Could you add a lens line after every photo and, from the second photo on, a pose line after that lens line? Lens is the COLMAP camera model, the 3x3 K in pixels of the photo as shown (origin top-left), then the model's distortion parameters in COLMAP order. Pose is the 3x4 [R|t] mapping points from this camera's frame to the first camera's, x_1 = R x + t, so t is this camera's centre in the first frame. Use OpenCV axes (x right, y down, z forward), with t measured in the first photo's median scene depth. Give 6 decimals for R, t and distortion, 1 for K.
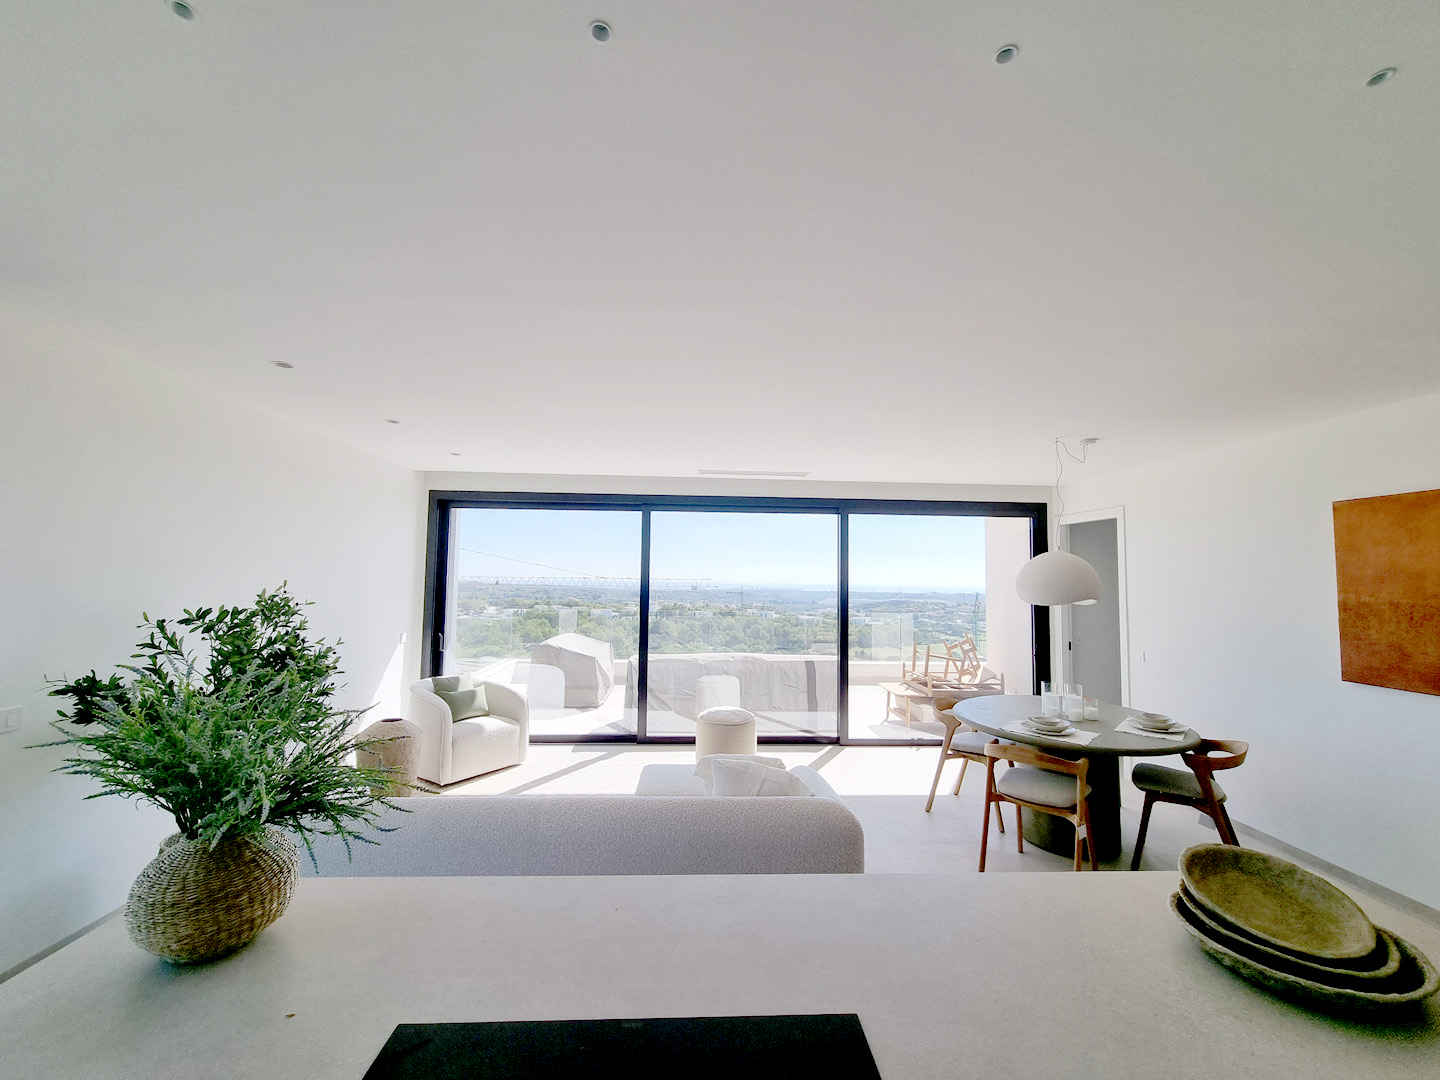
lens RADIAL K [[583.7, 0, 724.6], [0, 583.7, 541.1], [0, 0, 1]] dist [0.000188, -0.000118]
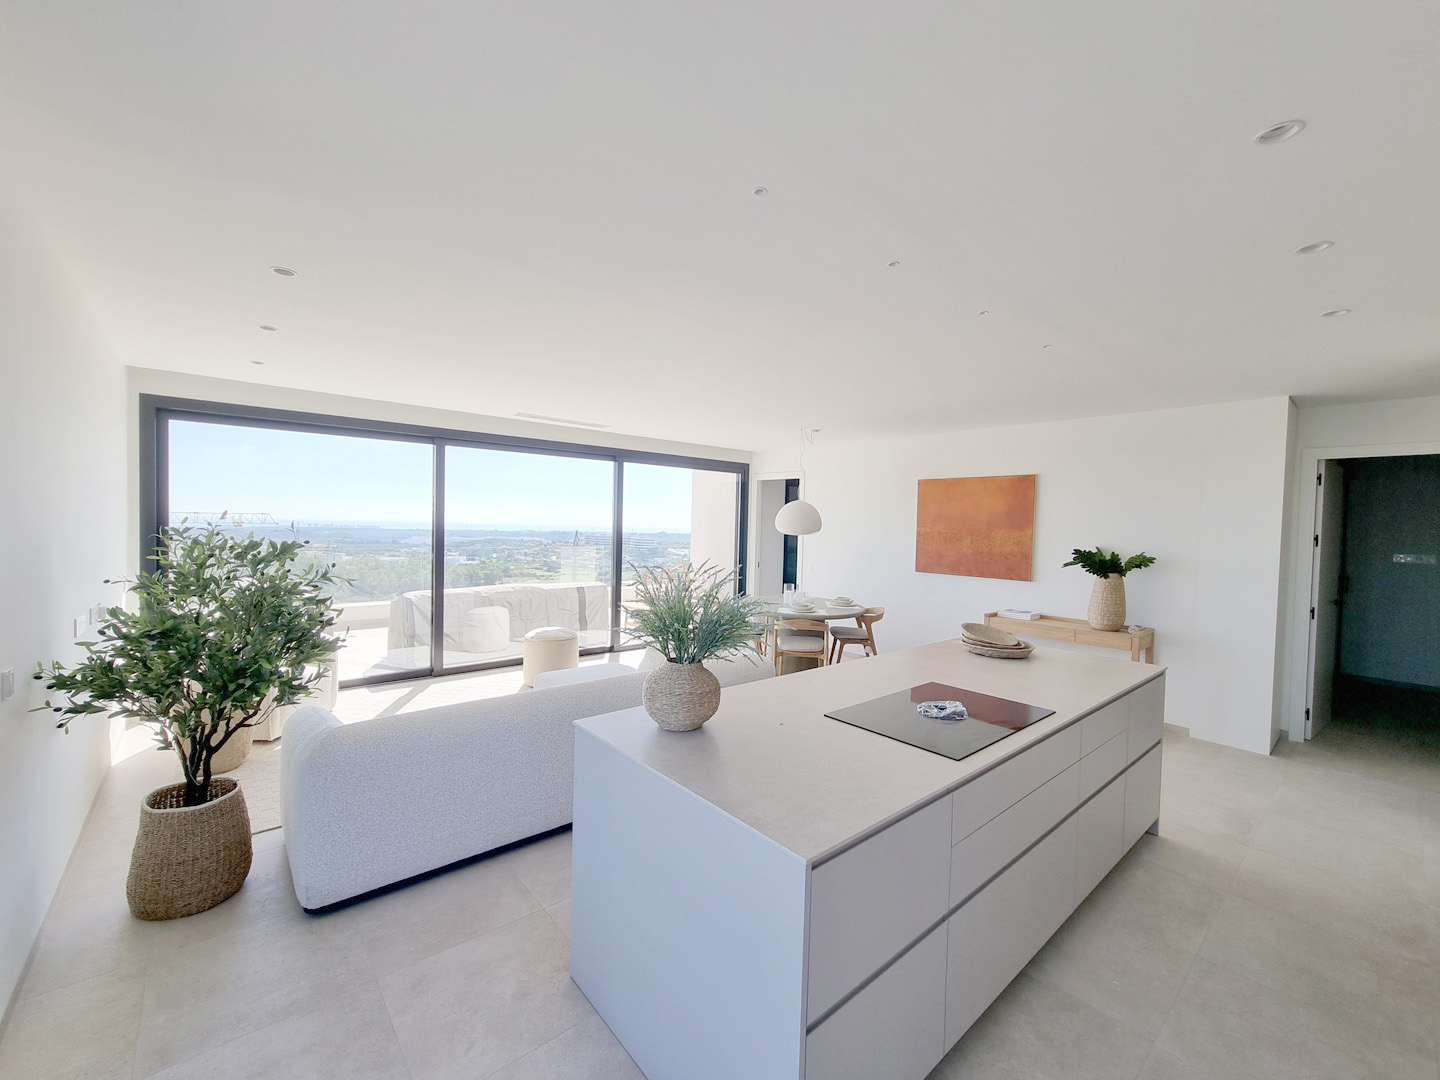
lens RADIAL K [[586.7, 0, 720.0], [0, 586.7, 540.0], [0, 0, 1]] dist [0.000892, 0.000199]
pose [[0.792022, -0.012267, 0.610369, -0.369616], [-0.051446, 0.994901, 0.086752, -0.002045], [-0.608321, -0.100110, 0.787352, -0.078403]]
